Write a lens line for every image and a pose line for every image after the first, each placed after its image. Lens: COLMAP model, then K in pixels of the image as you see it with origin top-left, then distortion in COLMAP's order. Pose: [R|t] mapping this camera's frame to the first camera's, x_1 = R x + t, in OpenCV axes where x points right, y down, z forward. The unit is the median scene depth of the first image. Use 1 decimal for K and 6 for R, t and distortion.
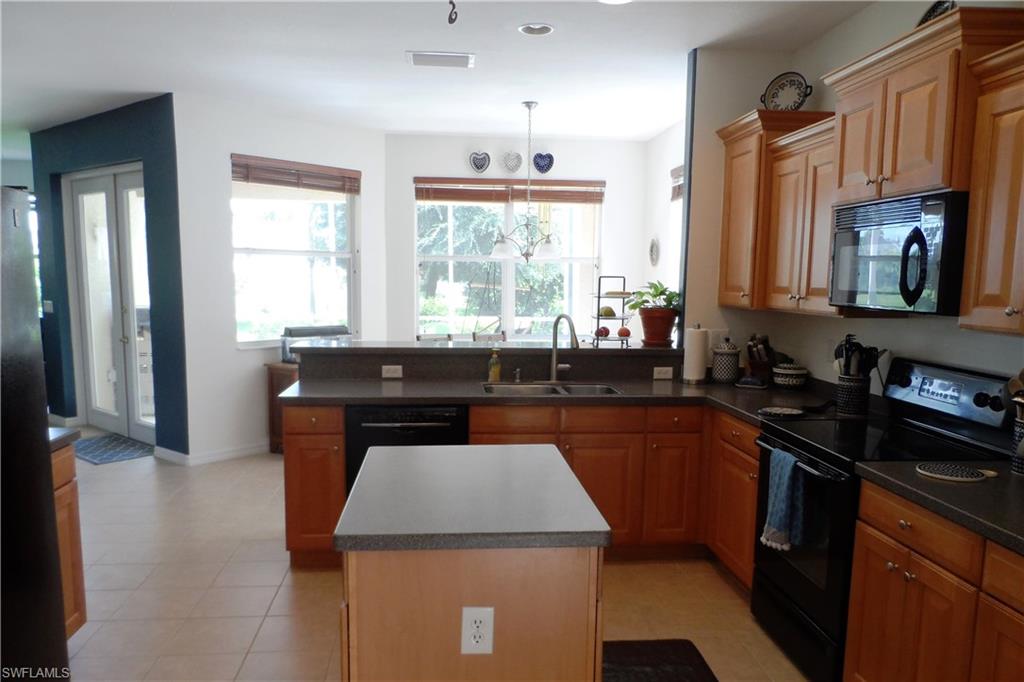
lens RADIAL K [[778.4, 0, 513.5], [0, 778.4, 380.2], [0, 0, 1]] dist [-0.011041, 0.005047]
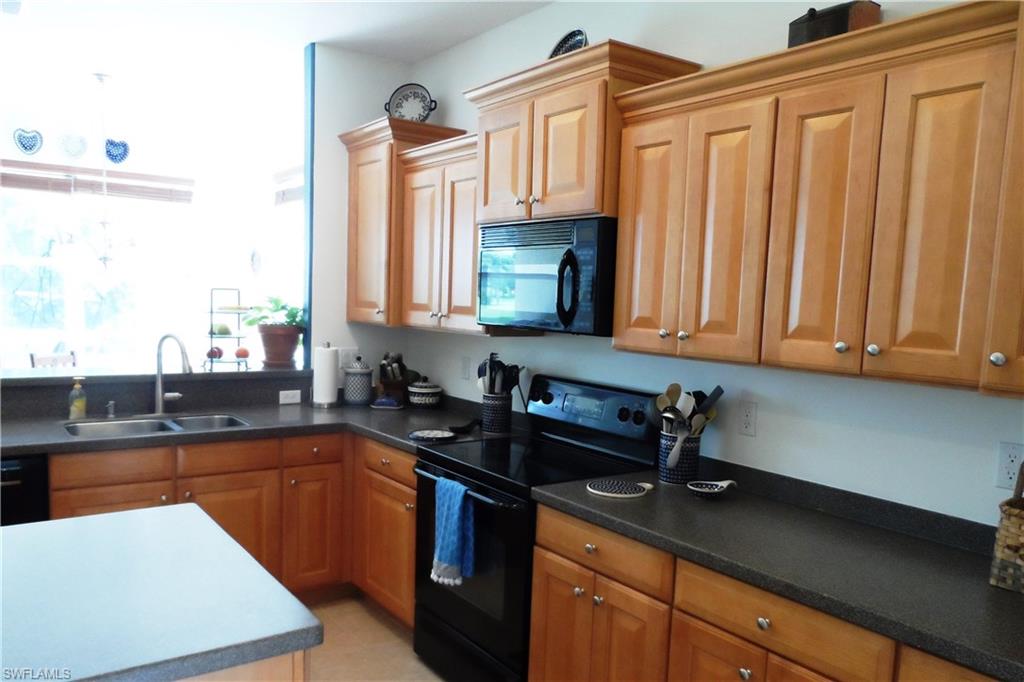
lens RADIAL K [[778.4, 0, 513.5], [0, 778.4, 380.2], [0, 0, 1]] dist [-0.011041, 0.005047]
pose [[0.862433, -0.038557, 0.504701, -0.048210], [0.045000, 0.998987, -0.000578, -0.021033], [-0.504167, 0.023210, 0.863294, 0.117128]]
